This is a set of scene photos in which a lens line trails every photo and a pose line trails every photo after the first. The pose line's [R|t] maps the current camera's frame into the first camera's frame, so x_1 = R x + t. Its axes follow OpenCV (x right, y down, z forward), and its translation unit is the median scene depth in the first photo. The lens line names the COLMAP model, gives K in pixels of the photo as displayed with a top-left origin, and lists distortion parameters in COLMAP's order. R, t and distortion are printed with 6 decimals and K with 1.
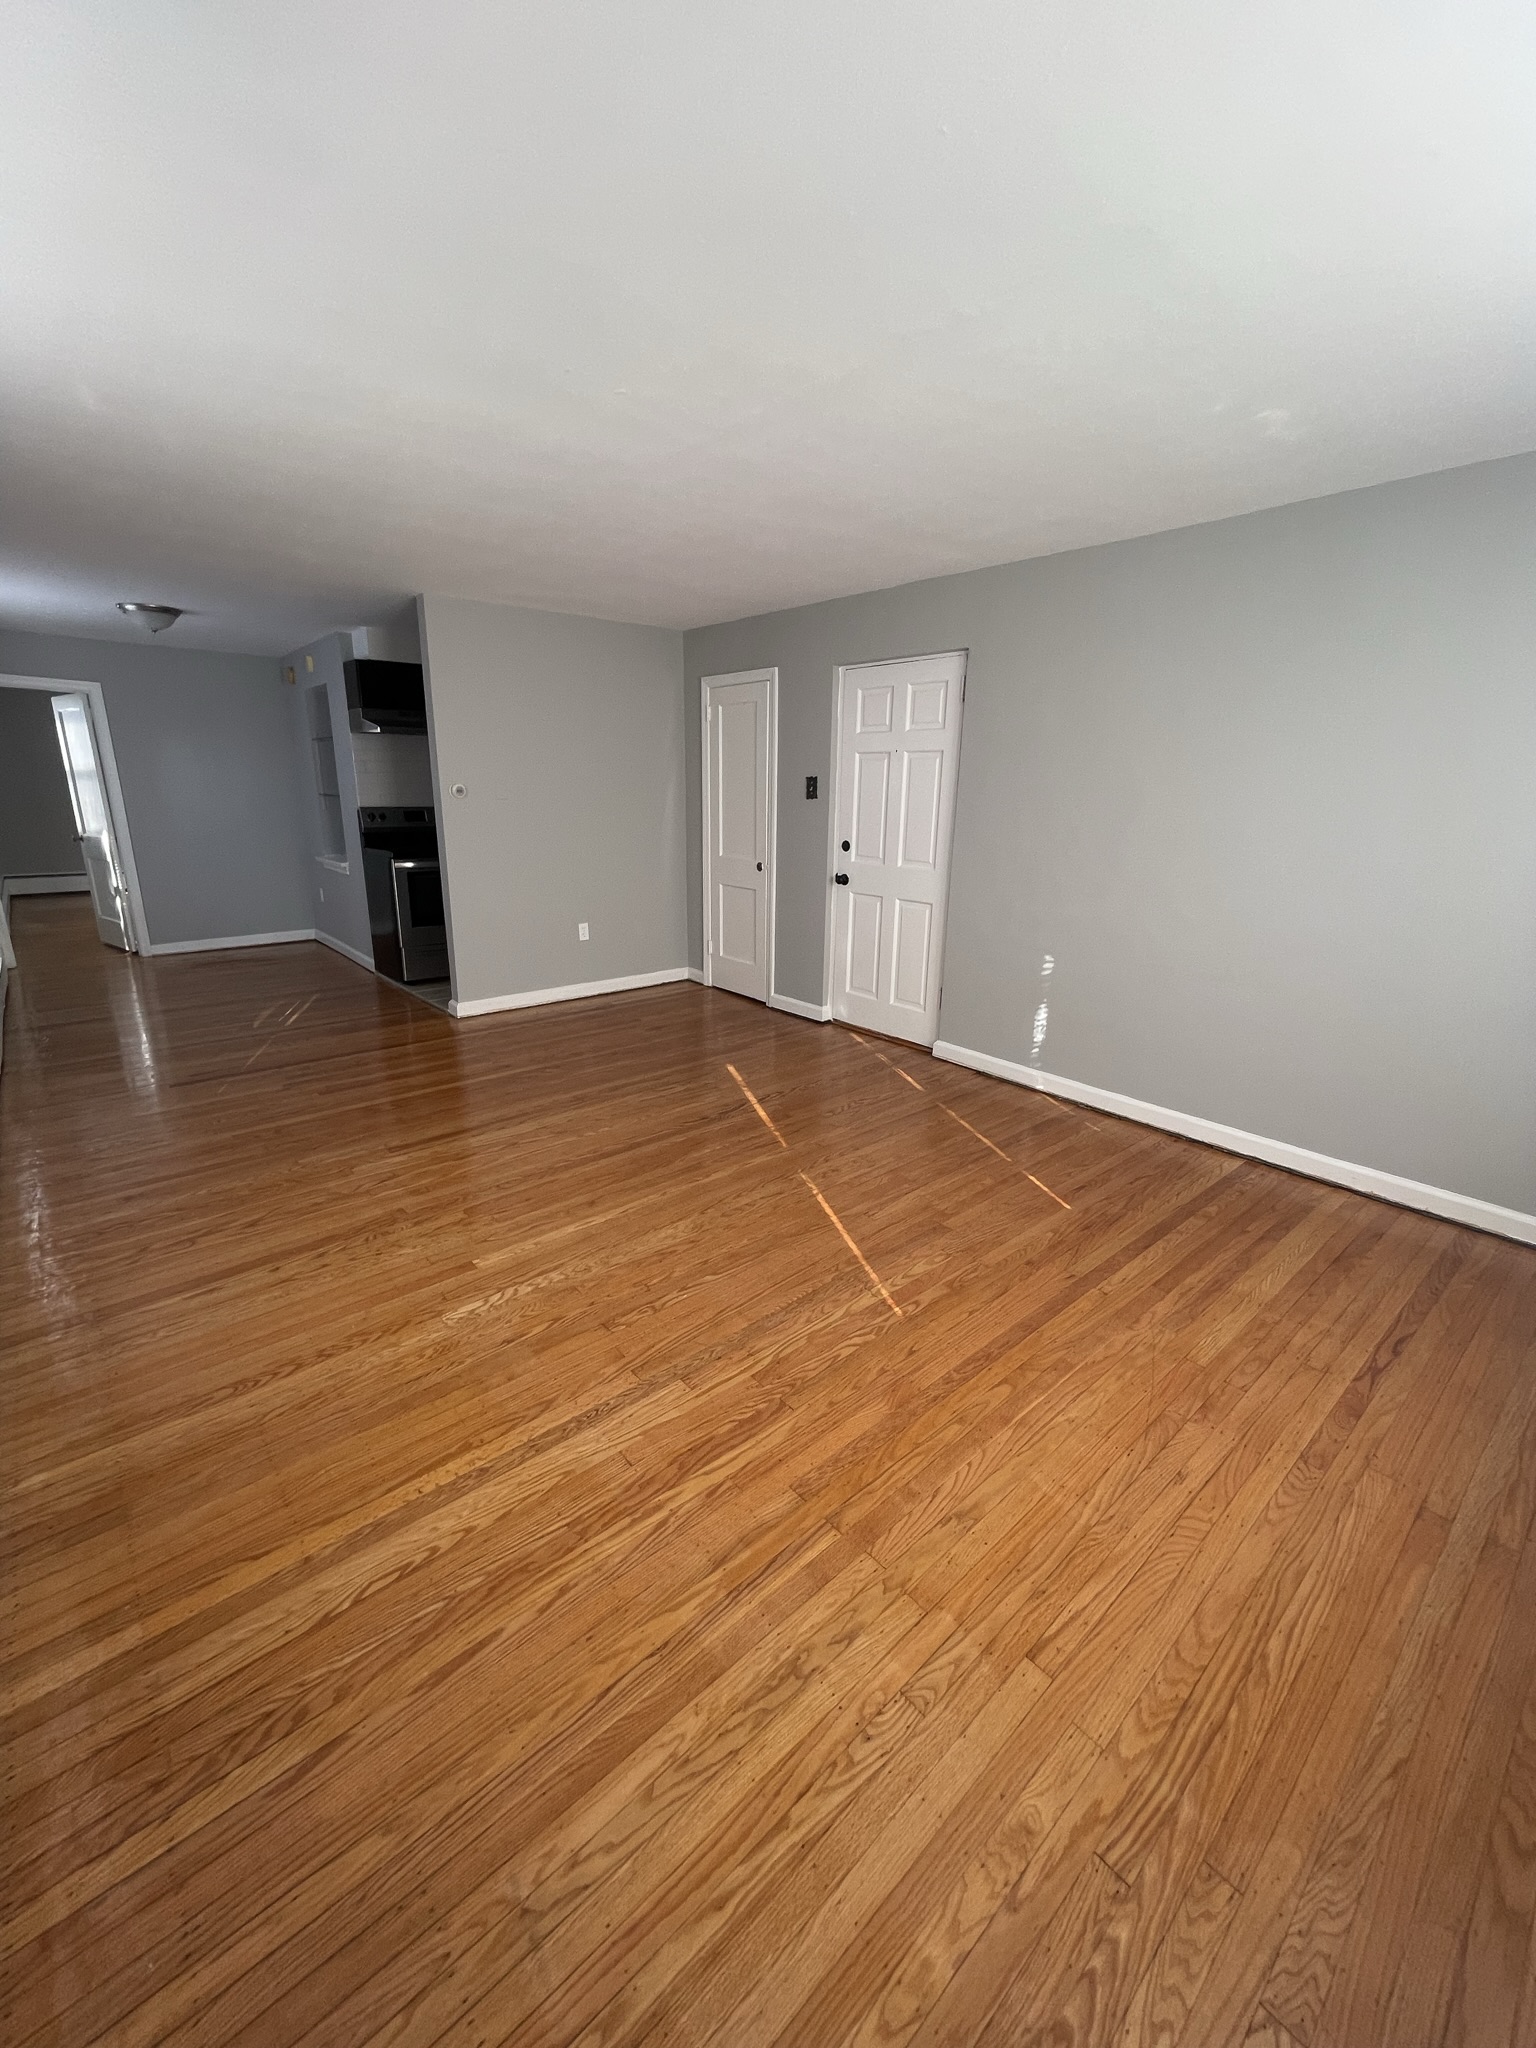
lens RADIAL K [[831.4, 0, 749.7], [0, 831.4, 1020.5], [0, 0, 1]] dist [-0.002101, -0.000854]
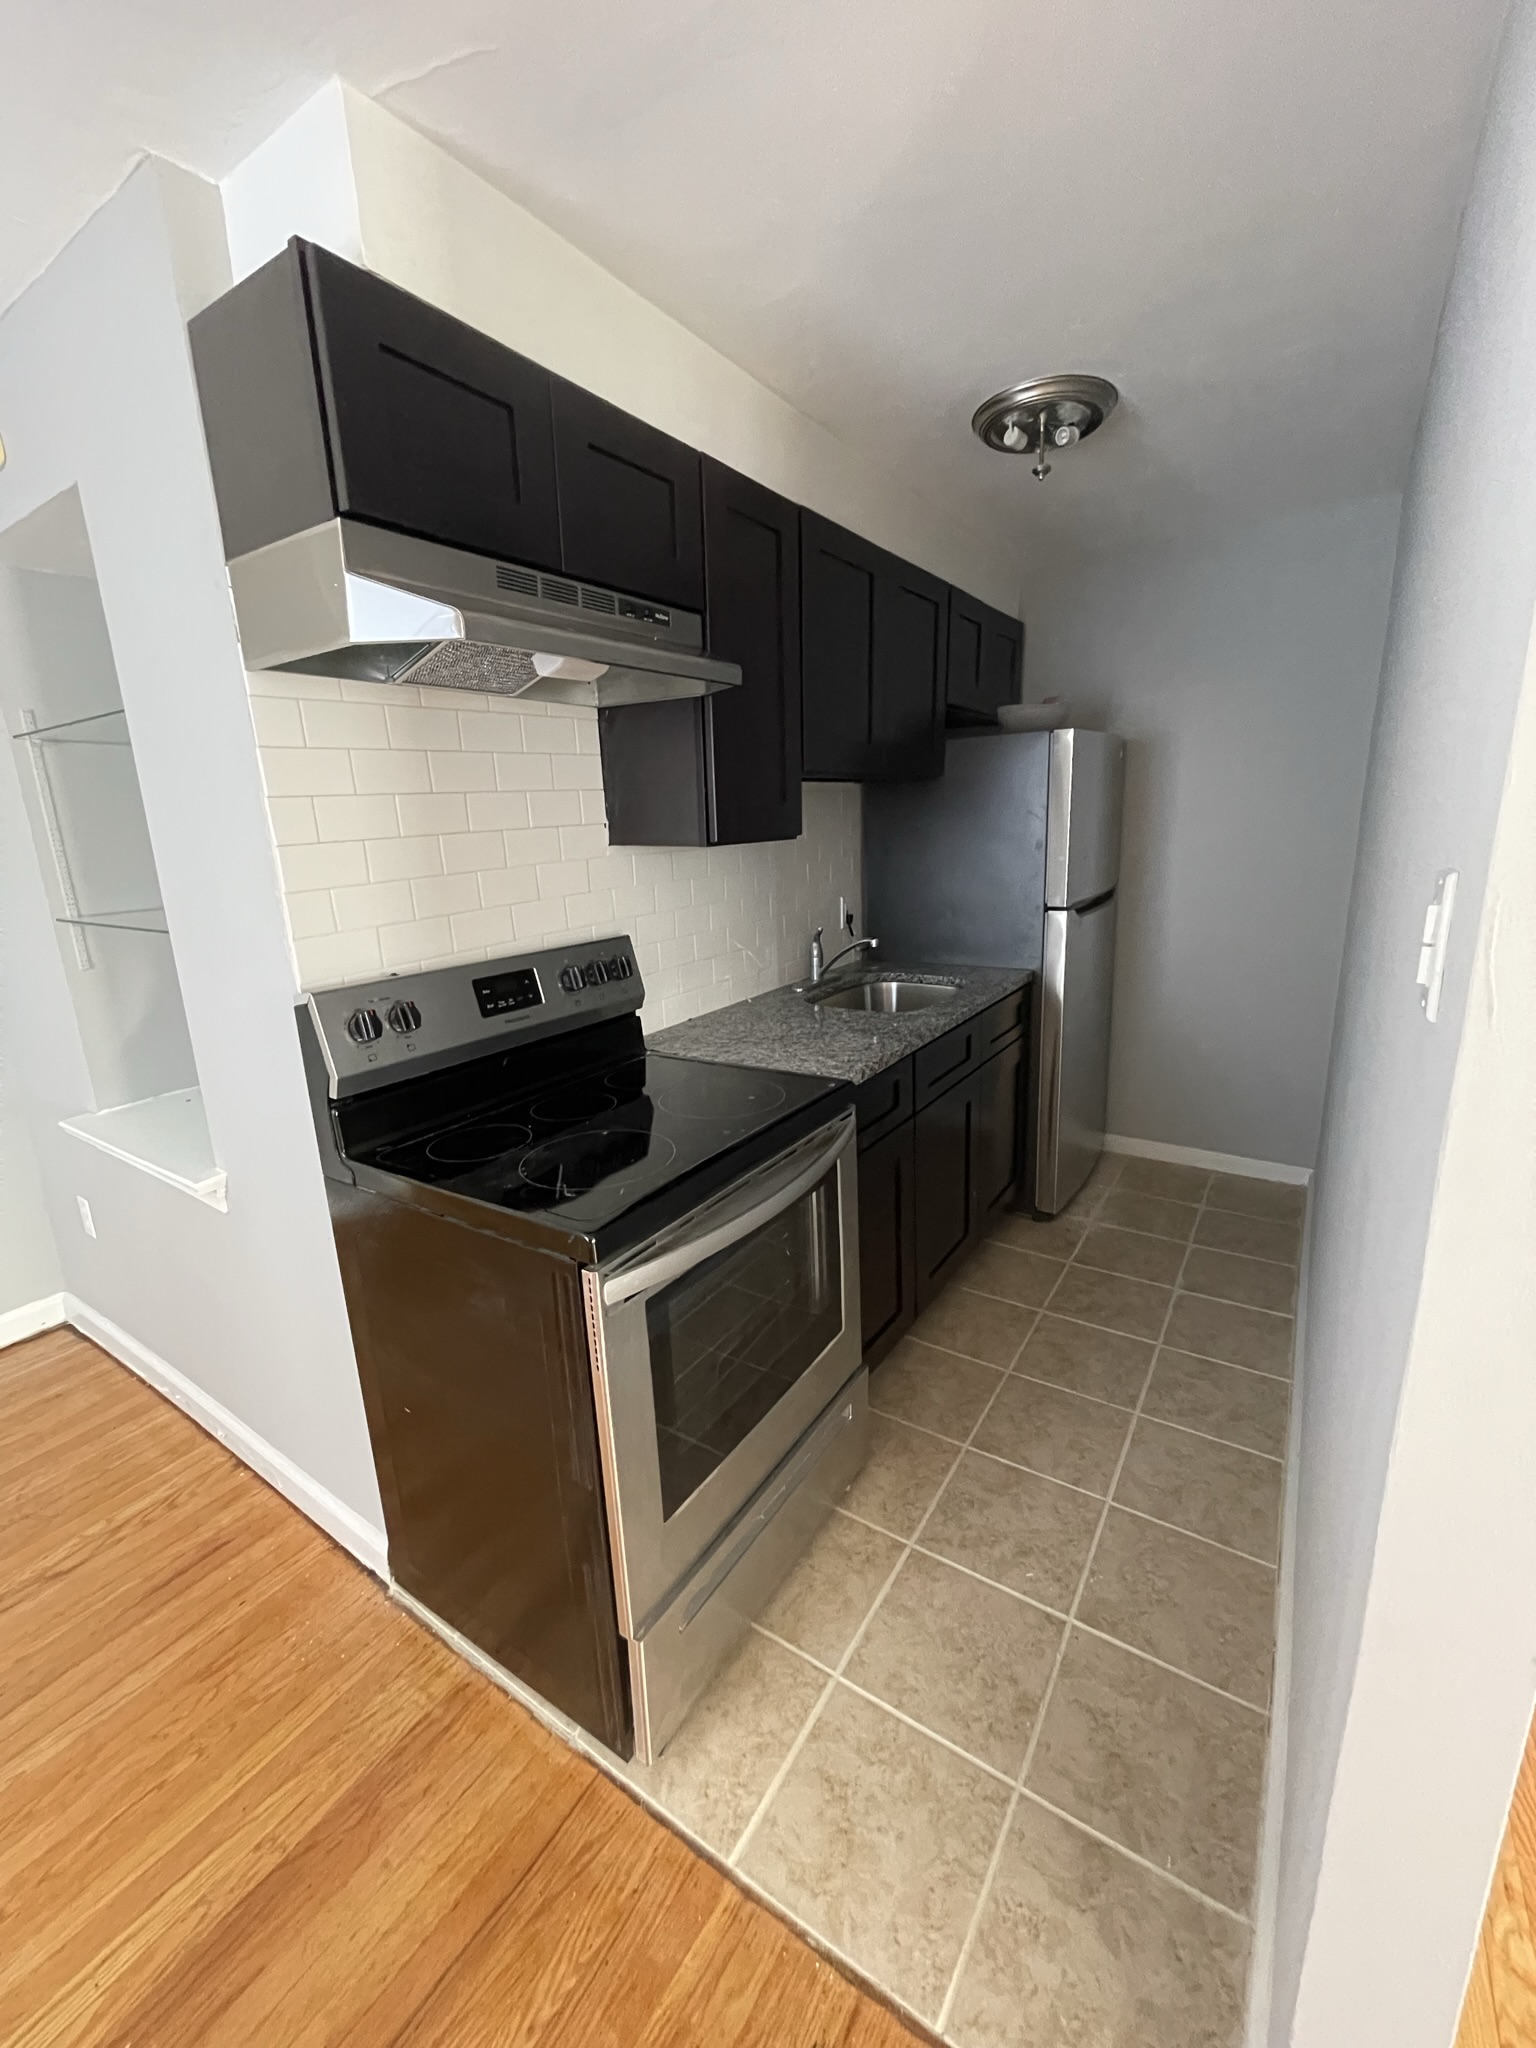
lens RADIAL K [[831.4, 0, 769.0], [0, 831.4, 1018.8], [0, 0, 1]] dist [-0.002101, -0.000854]
pose [[0.959244, -0.107626, 0.261281, -0.775664], [0.117960, 0.992725, -0.024148, -0.433354], [-0.256781, 0.053984, 0.964961, 1.415948]]
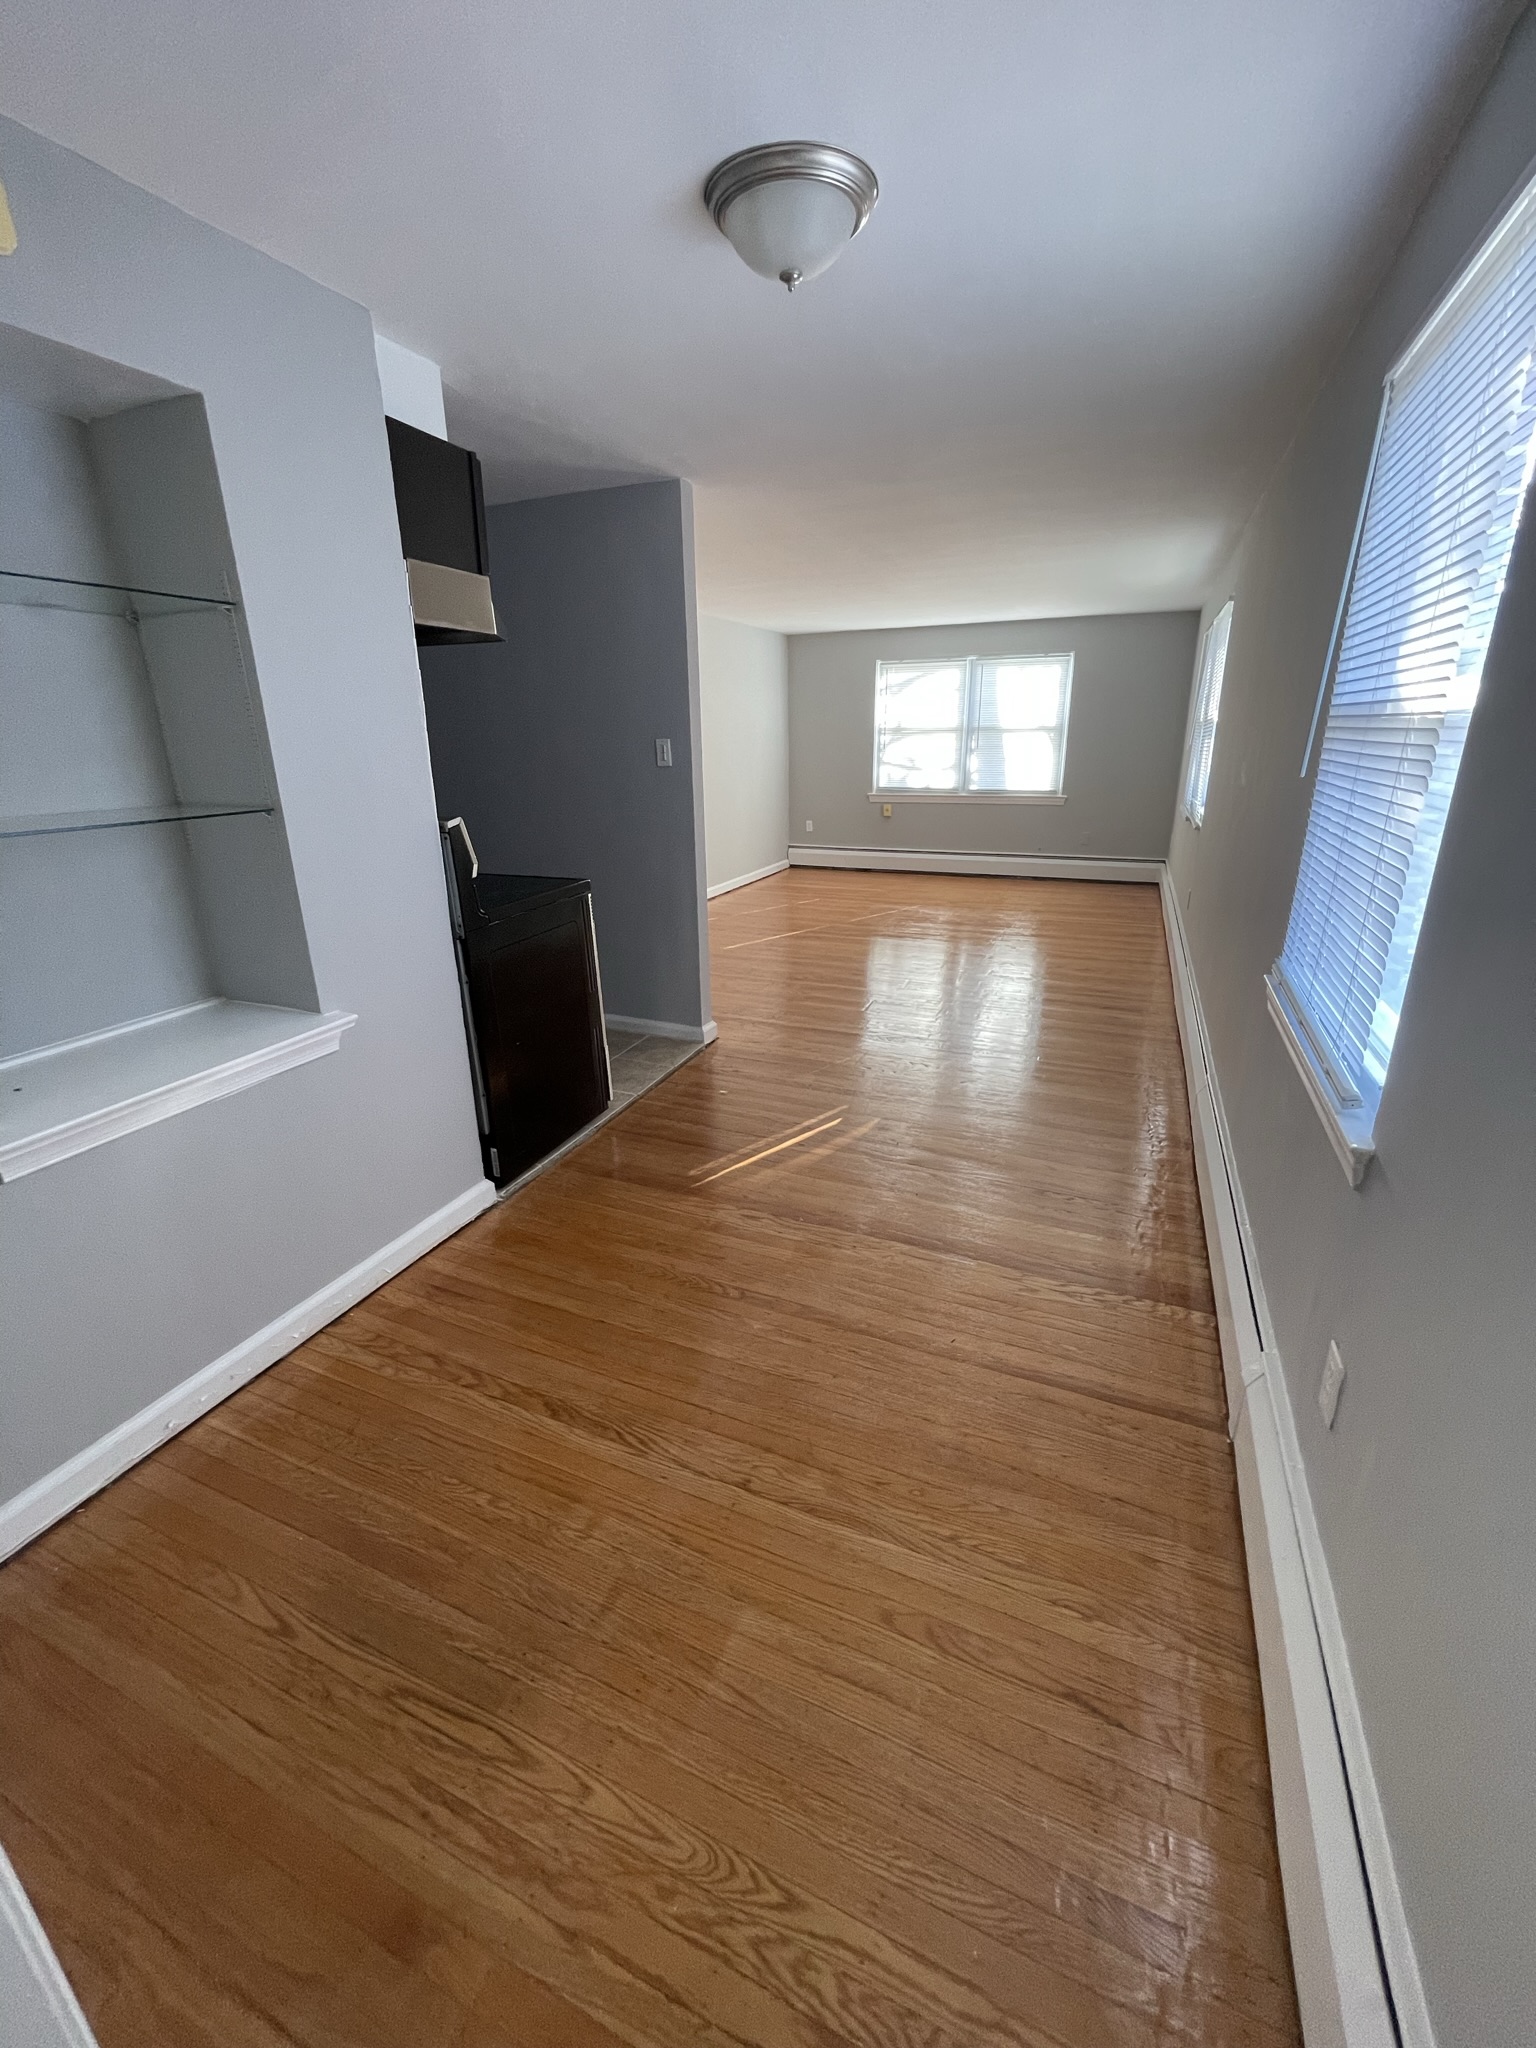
lens RADIAL K [[831.4, 0, 767.2], [0, 831.4, 1017.2], [0, 0, 1]] dist [-0.002101, -0.000854]
pose [[-0.451414, -0.293232, 0.842758, -1.703358], [0.248797, 0.865646, 0.434462, -0.586351], [-0.856928, 0.405798, -0.317809, 1.963103]]
